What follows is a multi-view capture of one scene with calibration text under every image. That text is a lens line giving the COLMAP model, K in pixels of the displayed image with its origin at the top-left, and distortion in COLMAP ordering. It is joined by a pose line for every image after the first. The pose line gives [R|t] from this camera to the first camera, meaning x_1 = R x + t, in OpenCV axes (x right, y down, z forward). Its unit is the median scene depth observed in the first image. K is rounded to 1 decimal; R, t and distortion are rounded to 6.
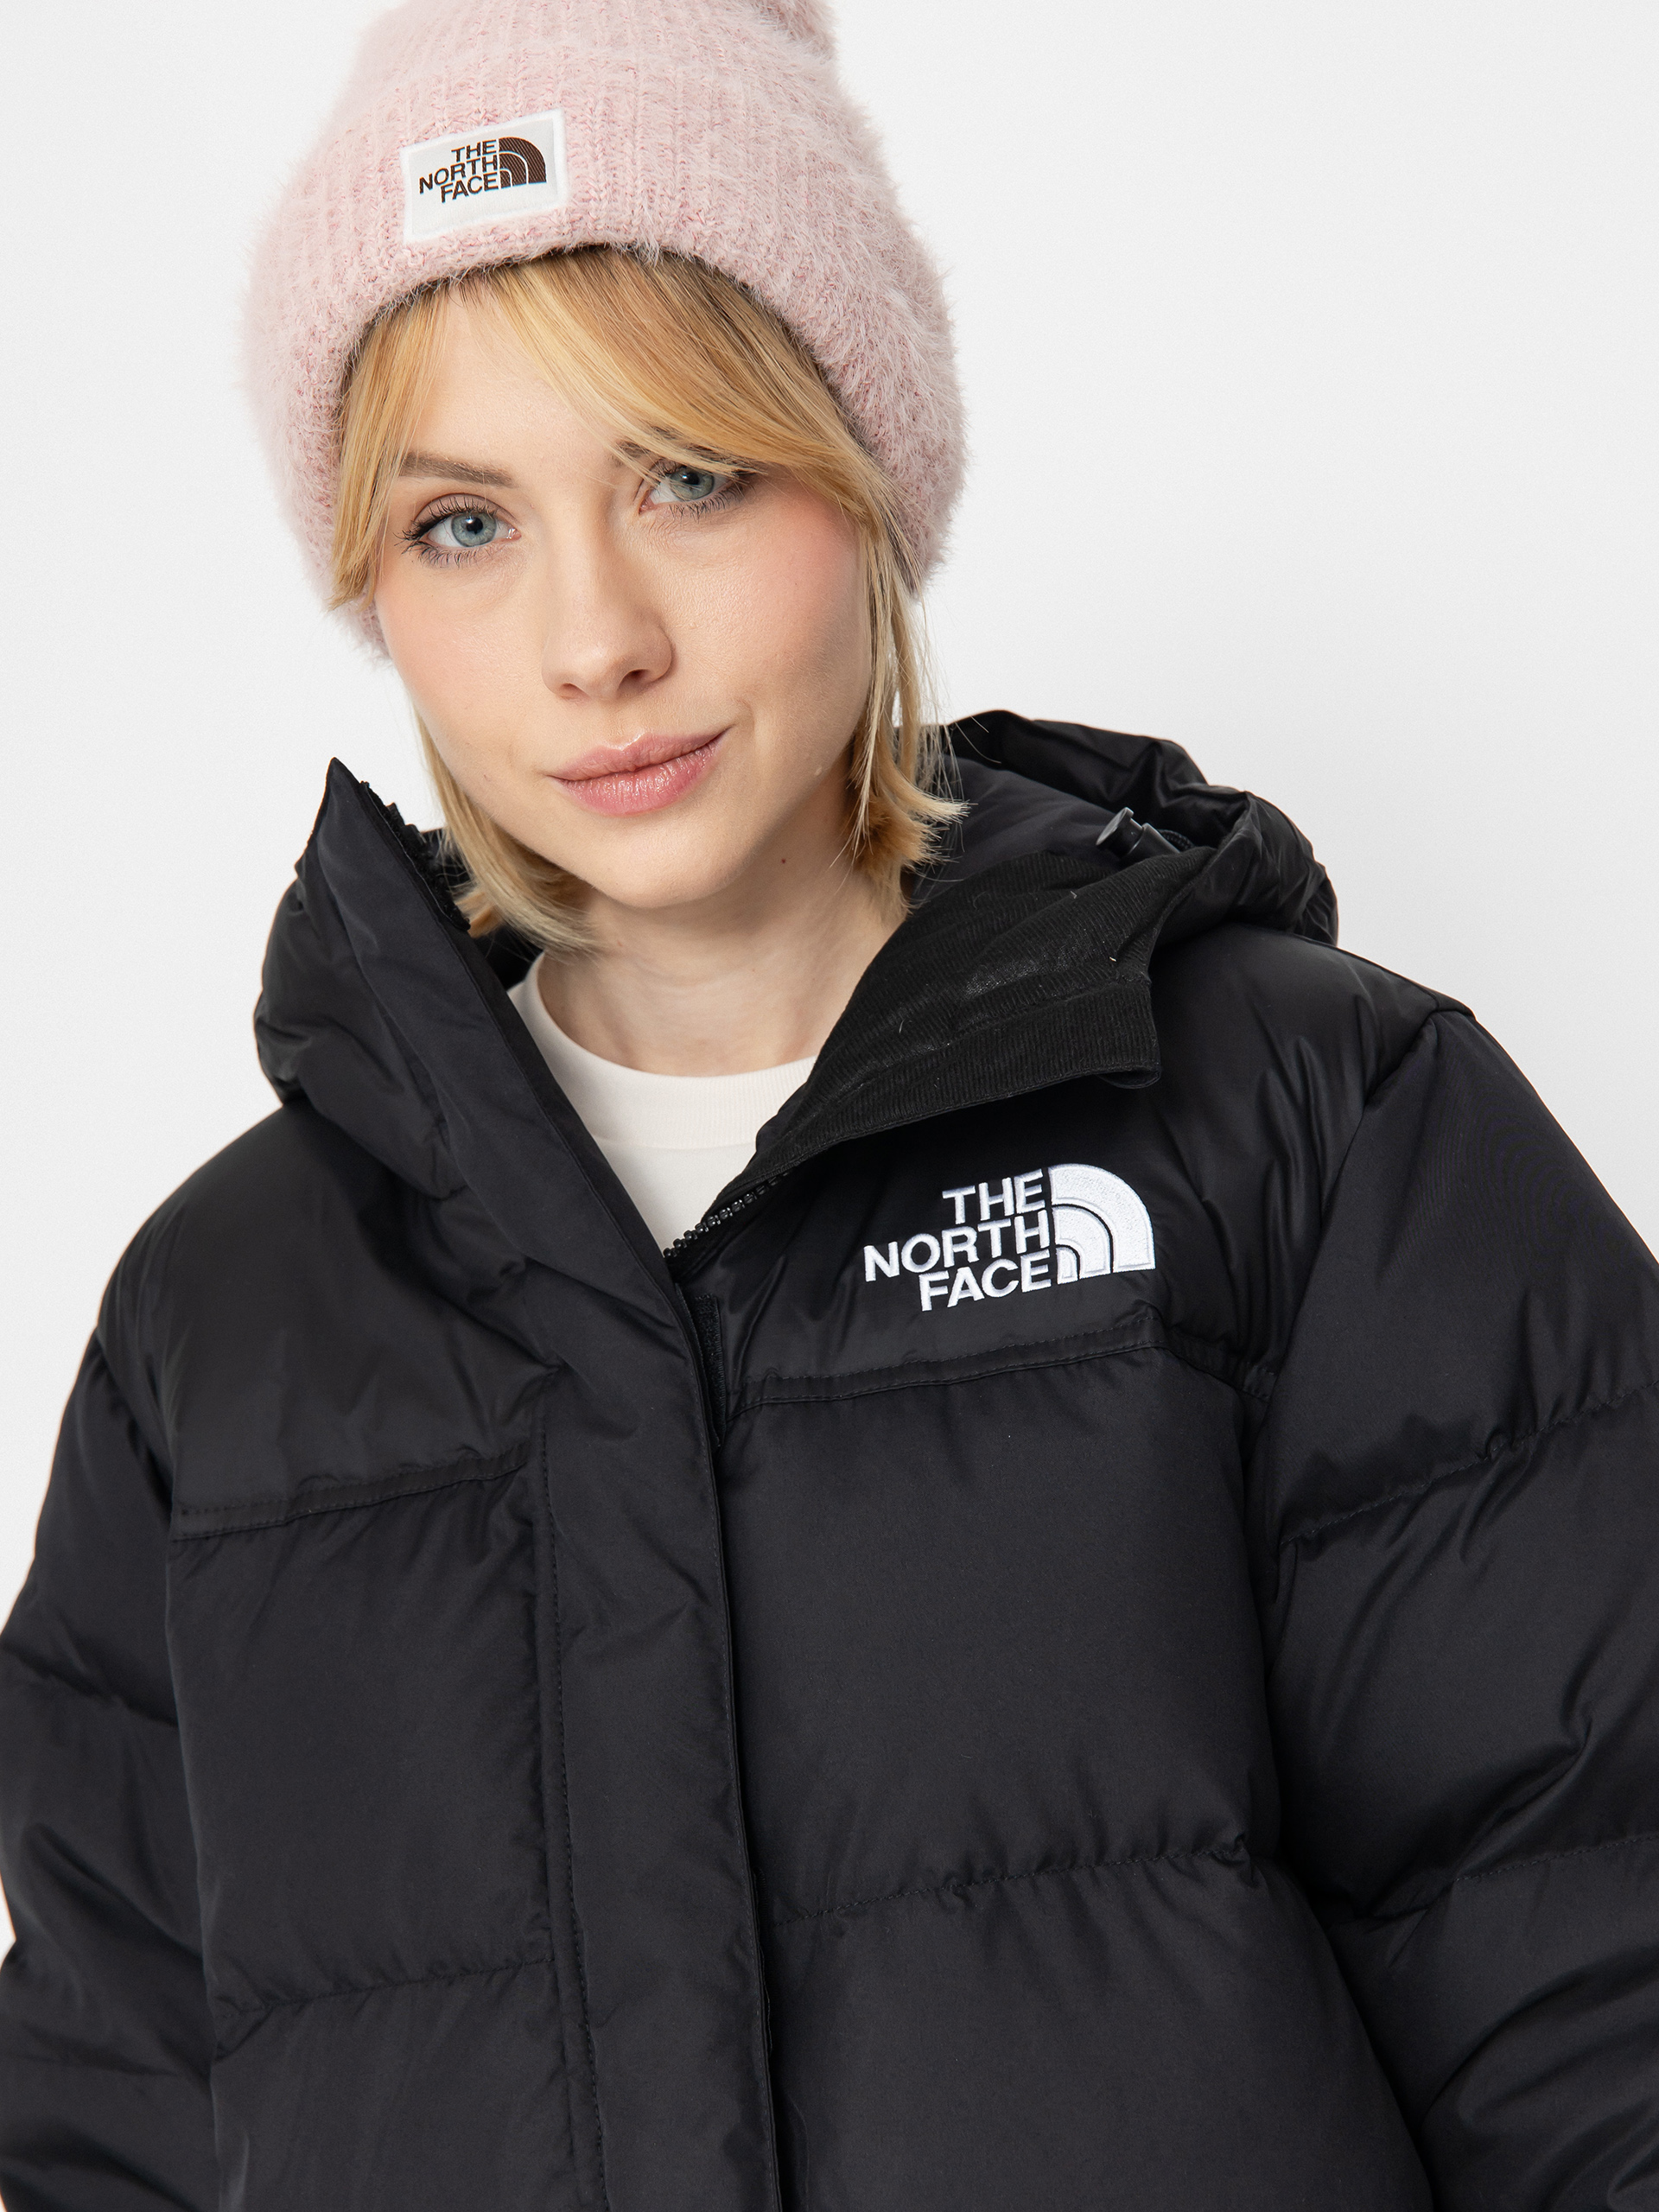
lens RADIAL K [[4153.8, 0, 829.5], [0, 4153.8, 1106.0], [0, 0, 1]] dist [0.010550, 0.054922]
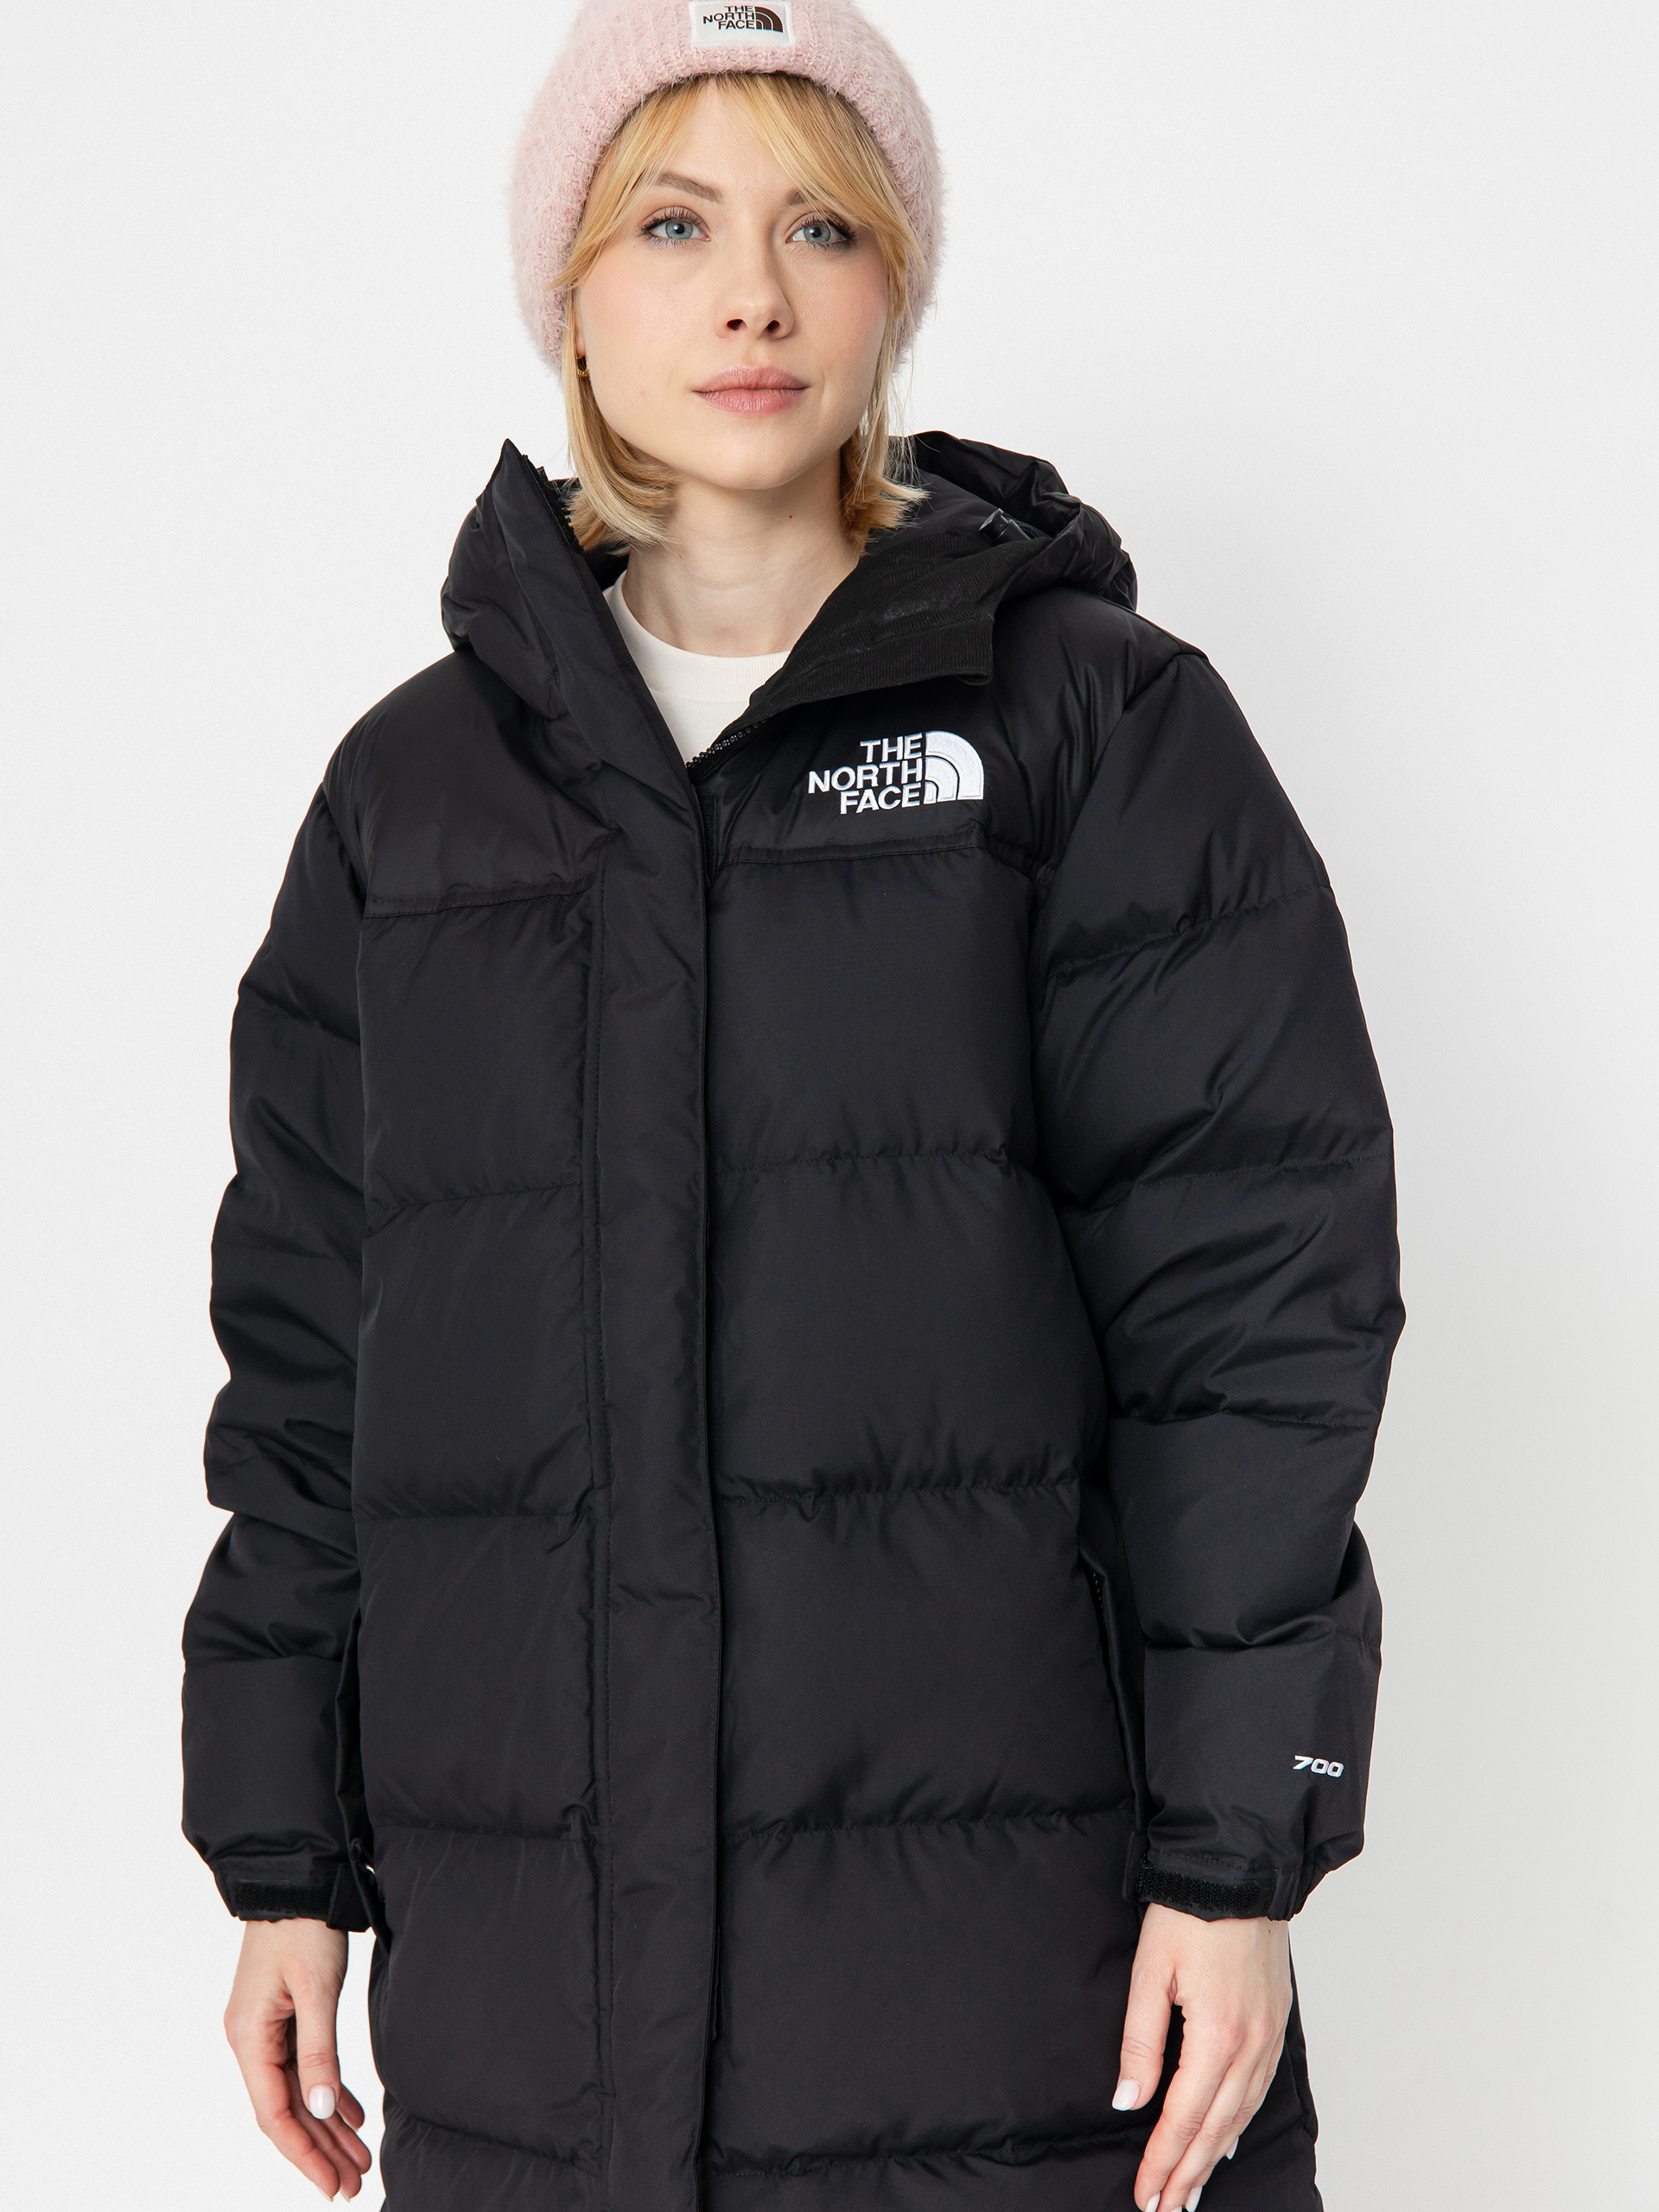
lens RADIAL K [[4155.3, 0, 767.4], [0, 4155.3, 921.5], [0, 0, 1]] dist [1.103555, 0.014833]
pose [[0.995571, 0.088463, -0.031818, 0.049513], [-0.086527, 0.994571, 0.057813, -0.000537], [0.036760, -0.054804, 0.997820, -0.634792]]
